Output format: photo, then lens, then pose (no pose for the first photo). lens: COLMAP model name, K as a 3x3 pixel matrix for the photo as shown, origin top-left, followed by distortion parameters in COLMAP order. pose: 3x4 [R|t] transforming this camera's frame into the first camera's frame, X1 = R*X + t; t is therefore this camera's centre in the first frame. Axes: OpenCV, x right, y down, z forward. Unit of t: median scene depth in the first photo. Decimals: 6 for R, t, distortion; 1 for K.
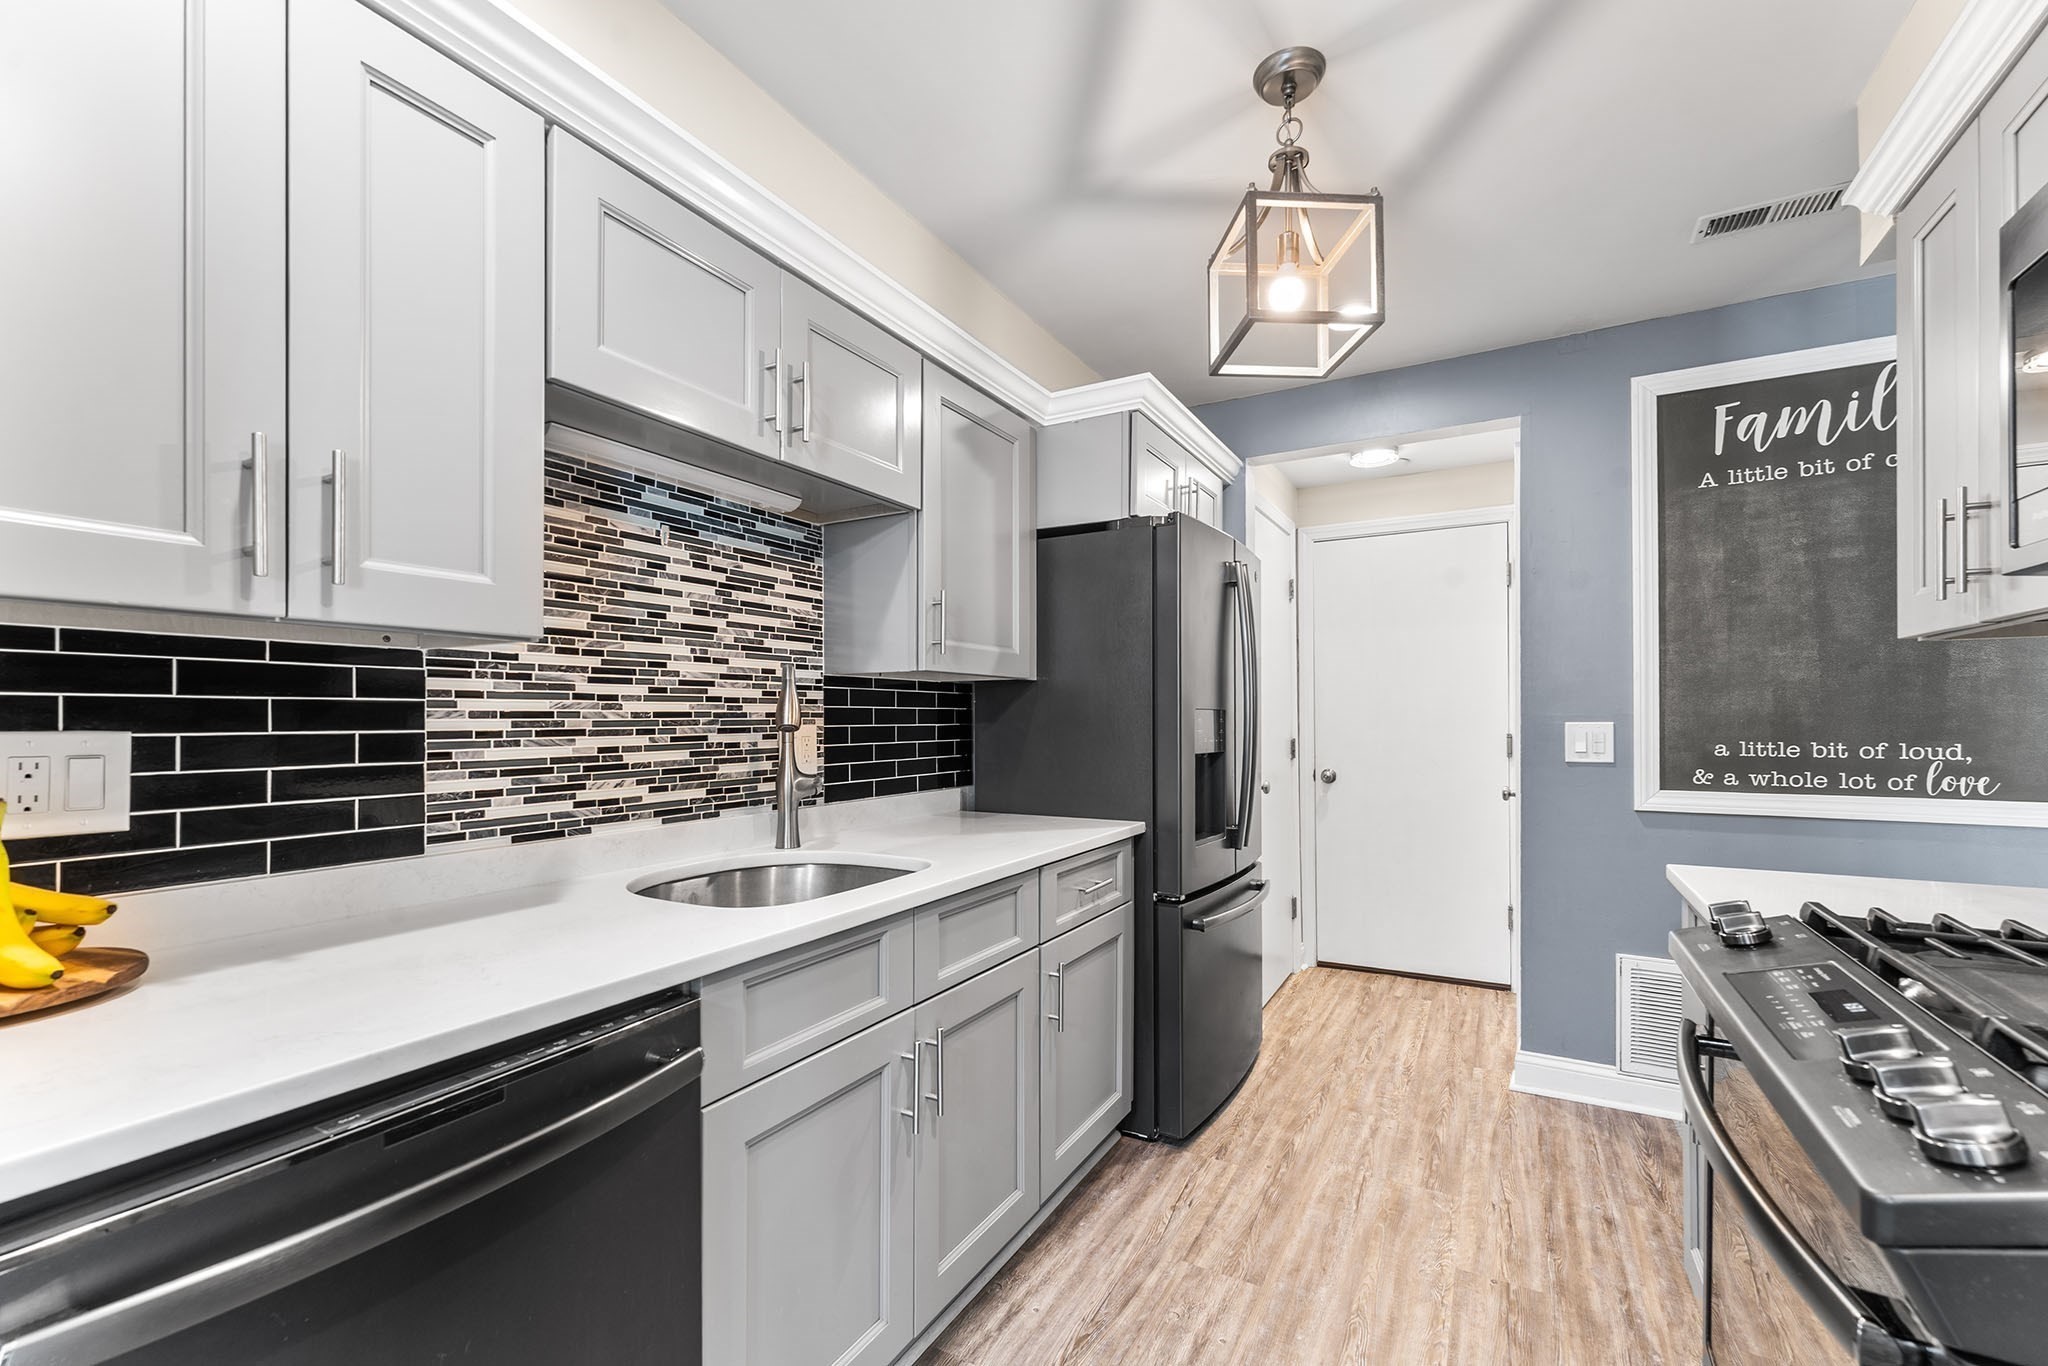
lens RADIAL K [[851.3, 0, 1034.6], [0, 851.3, 716.4], [0, 0, 1]] dist [0.000898, 0.000243]
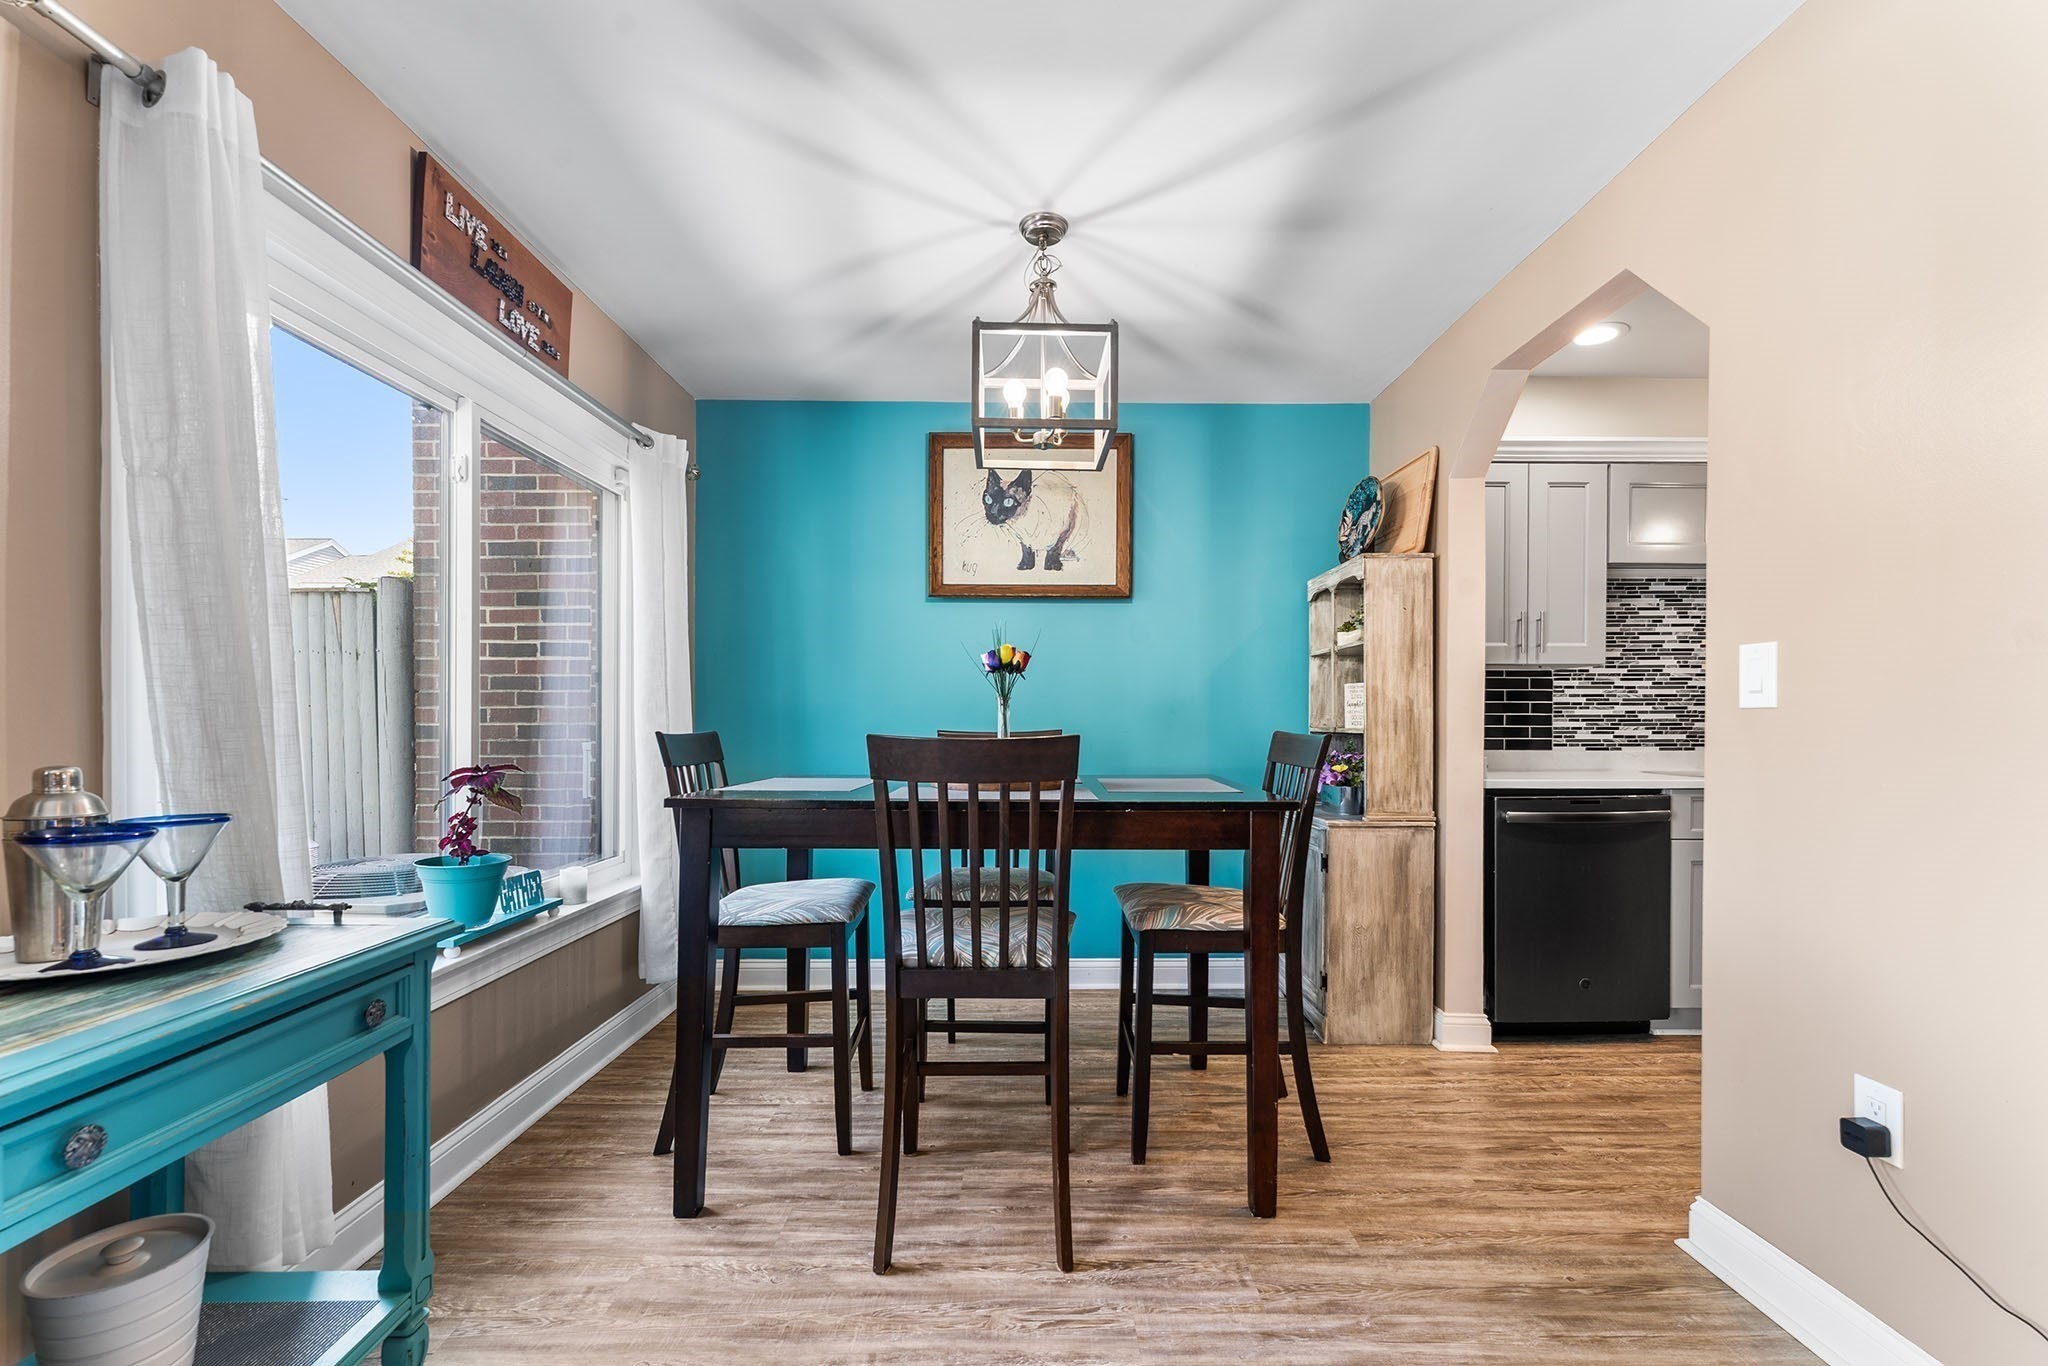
lens RADIAL K [[825.3, 0, 1119.3], [0, 825.3, 724.0], [0, 0, 1]] dist [0.000389, -0.000022]
pose [[0.489544, 0.007583, -0.871946, 0.549427], [-0.001630, 0.999968, 0.007781, 0.045348], [0.871977, -0.002388, 0.489541, -0.917395]]
